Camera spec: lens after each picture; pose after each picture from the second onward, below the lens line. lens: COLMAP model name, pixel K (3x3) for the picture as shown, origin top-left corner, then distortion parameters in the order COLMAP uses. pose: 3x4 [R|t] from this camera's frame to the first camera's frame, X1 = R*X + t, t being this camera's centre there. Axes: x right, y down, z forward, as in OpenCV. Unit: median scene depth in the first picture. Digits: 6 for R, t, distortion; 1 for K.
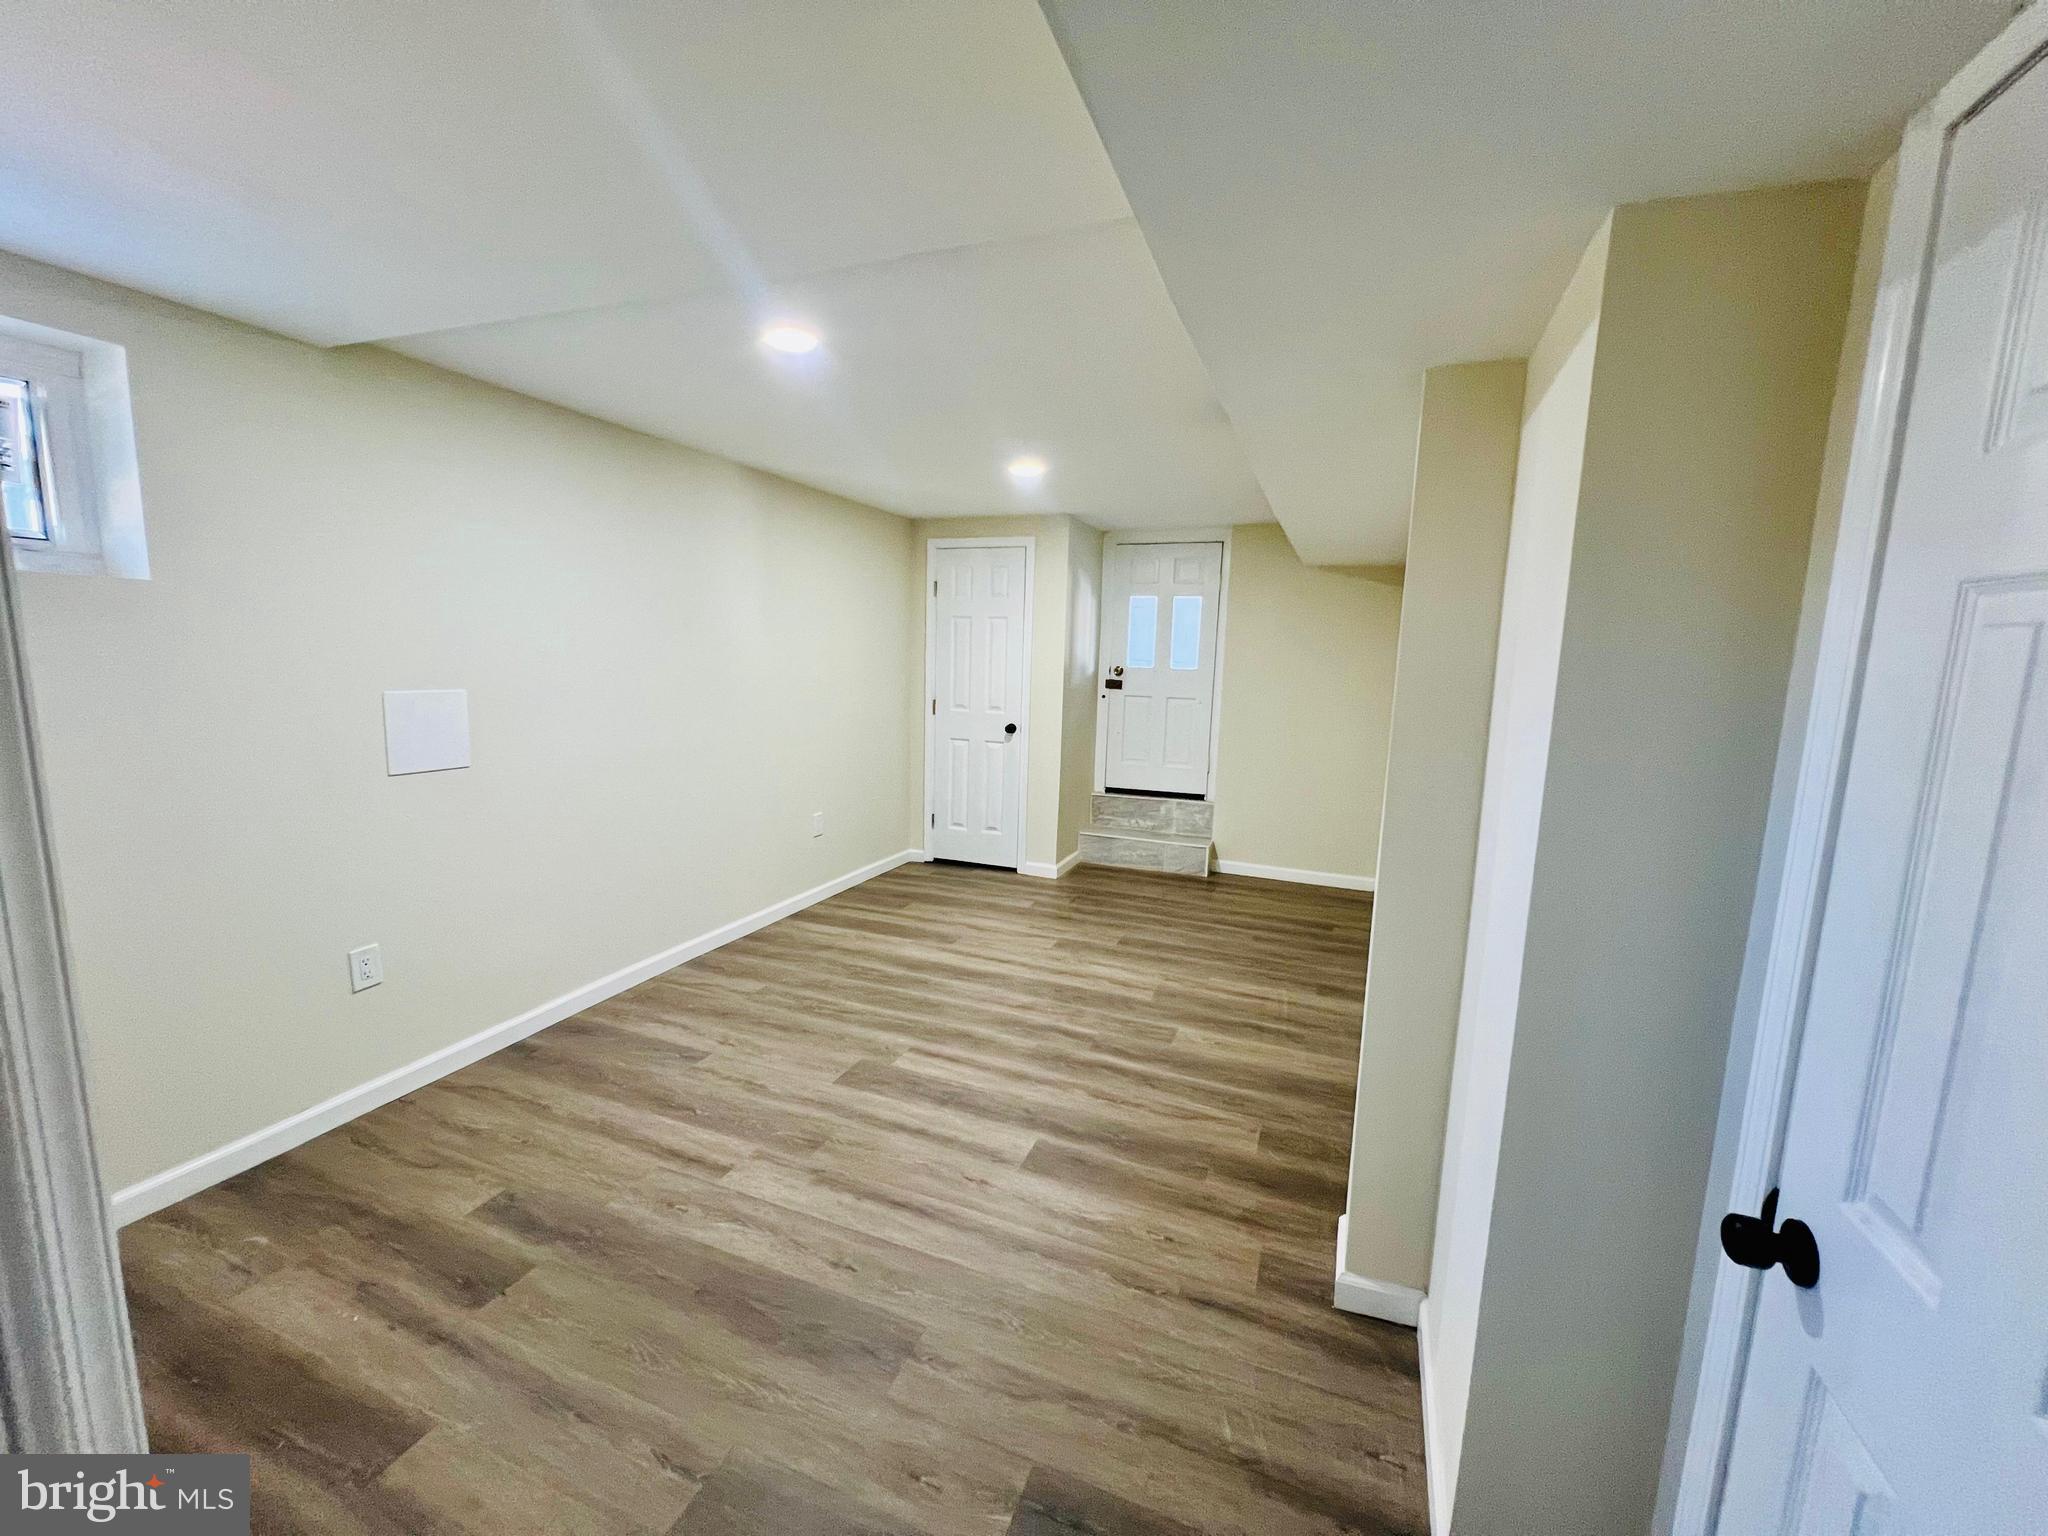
lens RADIAL K [[821.3, 0, 1020.7], [0, 821.3, 766.8], [0, 0, 1]] dist [-0.002832, 0.000467]
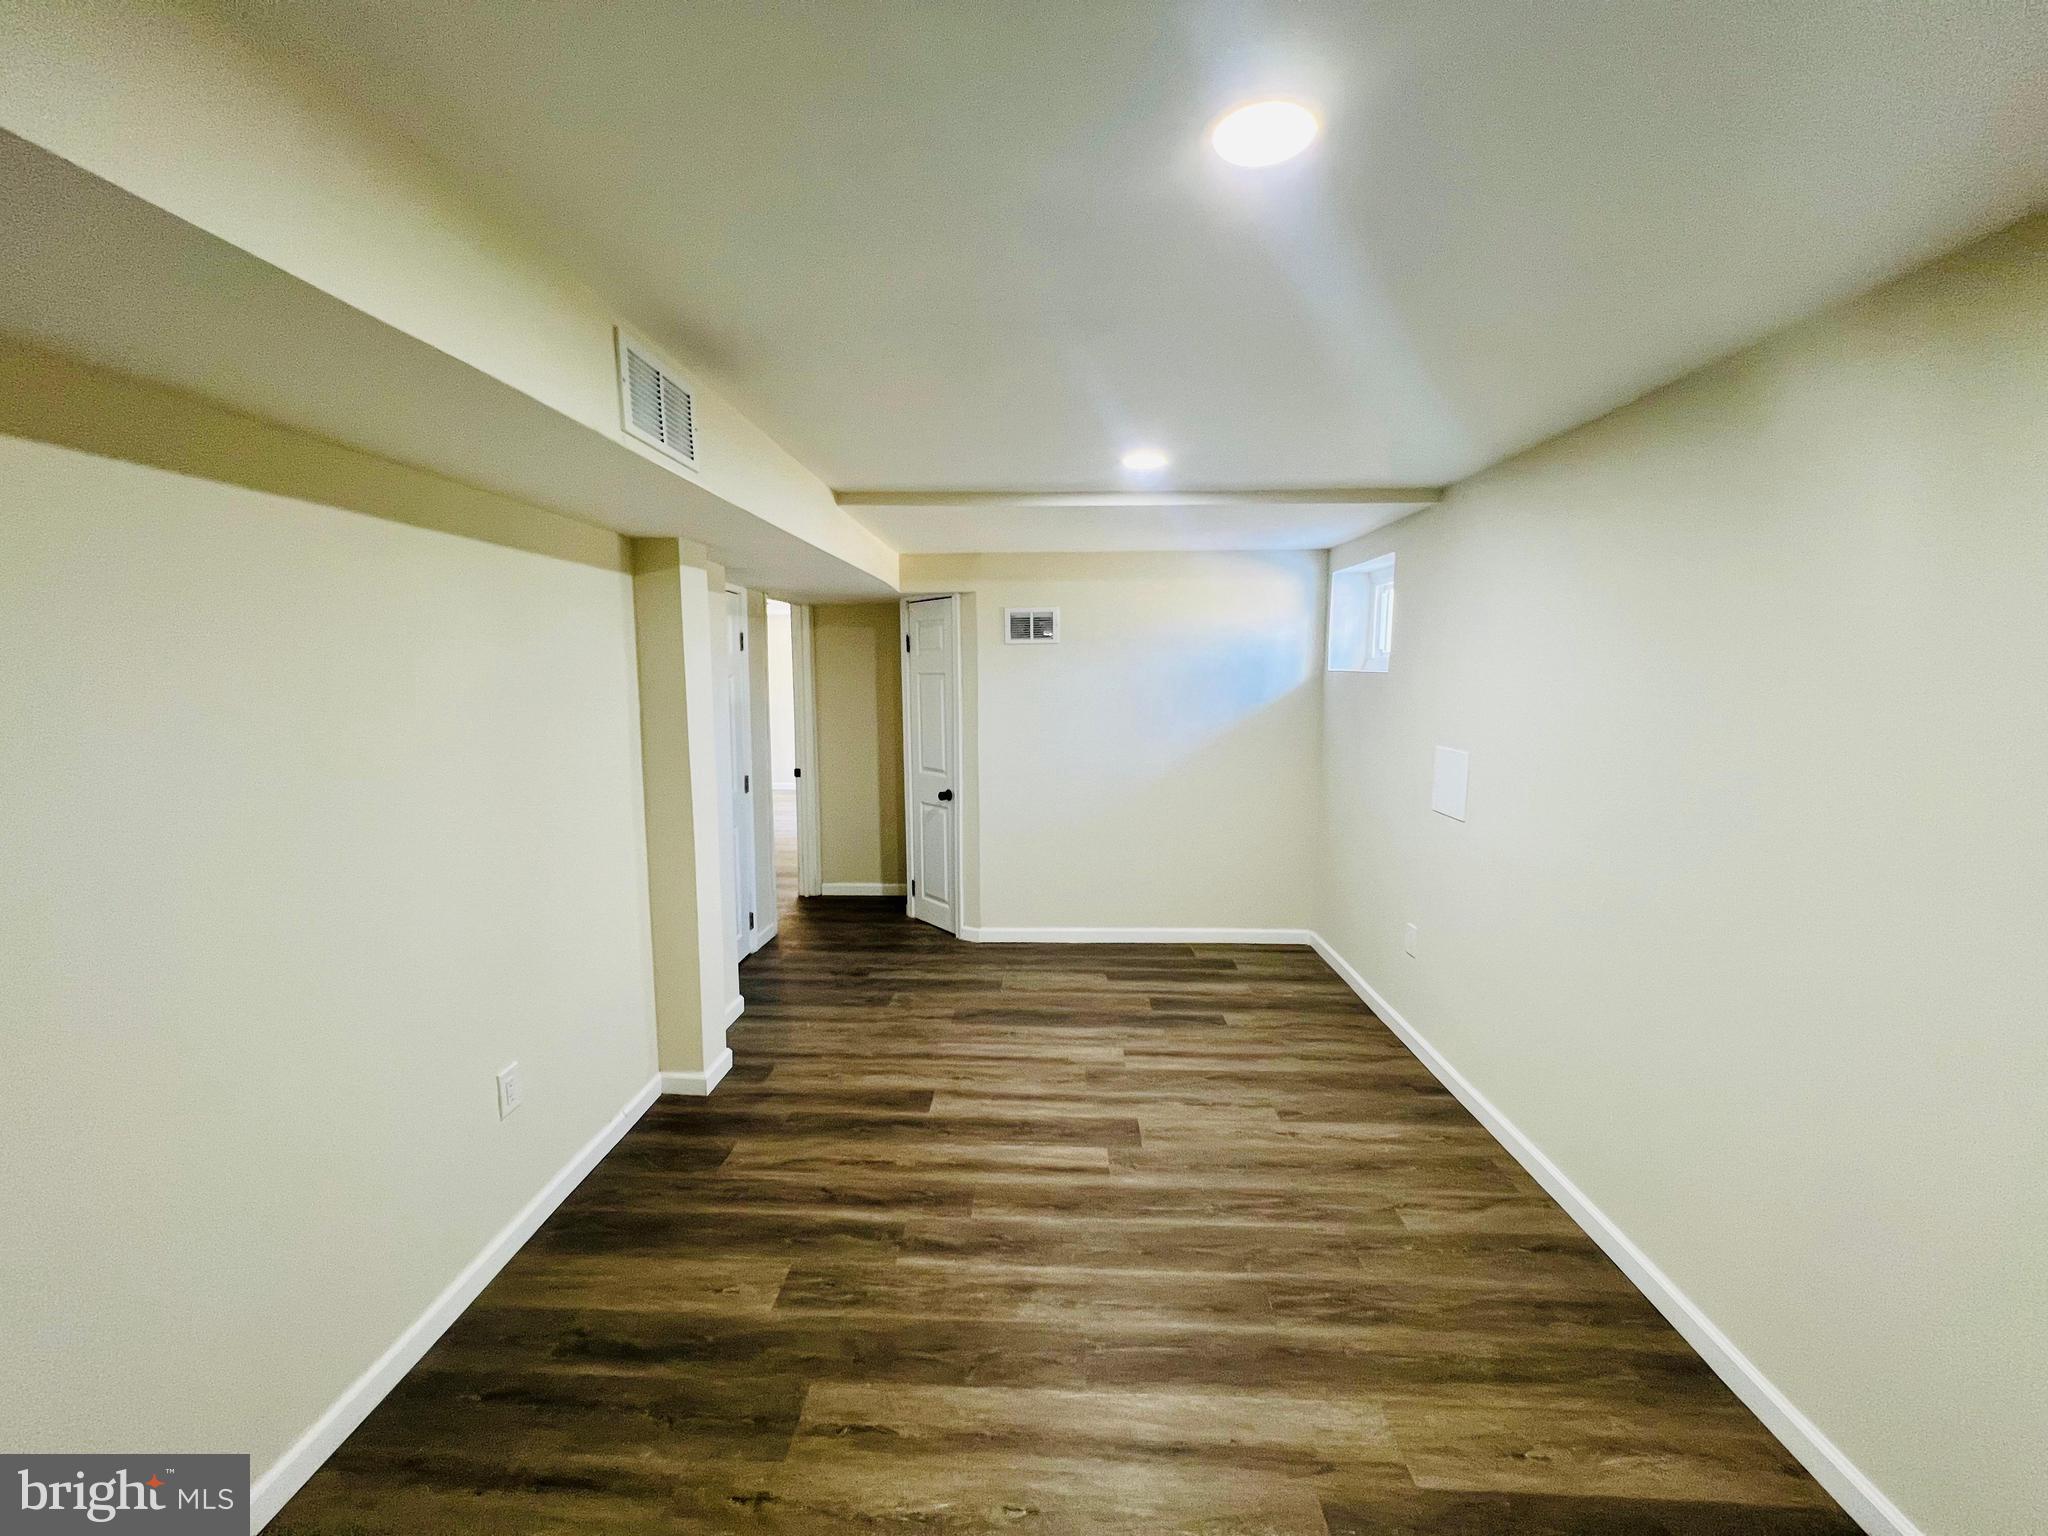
lens RADIAL K [[821.3, 0, 1020.7], [0, 821.3, 766.8], [0, 0, 1]] dist [-0.002832, 0.000467]
pose [[-0.944654, 0.008559, -0.327956, 0.243498], [-0.073991, 0.968345, 0.238397, -0.280563], [0.319615, 0.249468, -0.914118, 1.733562]]
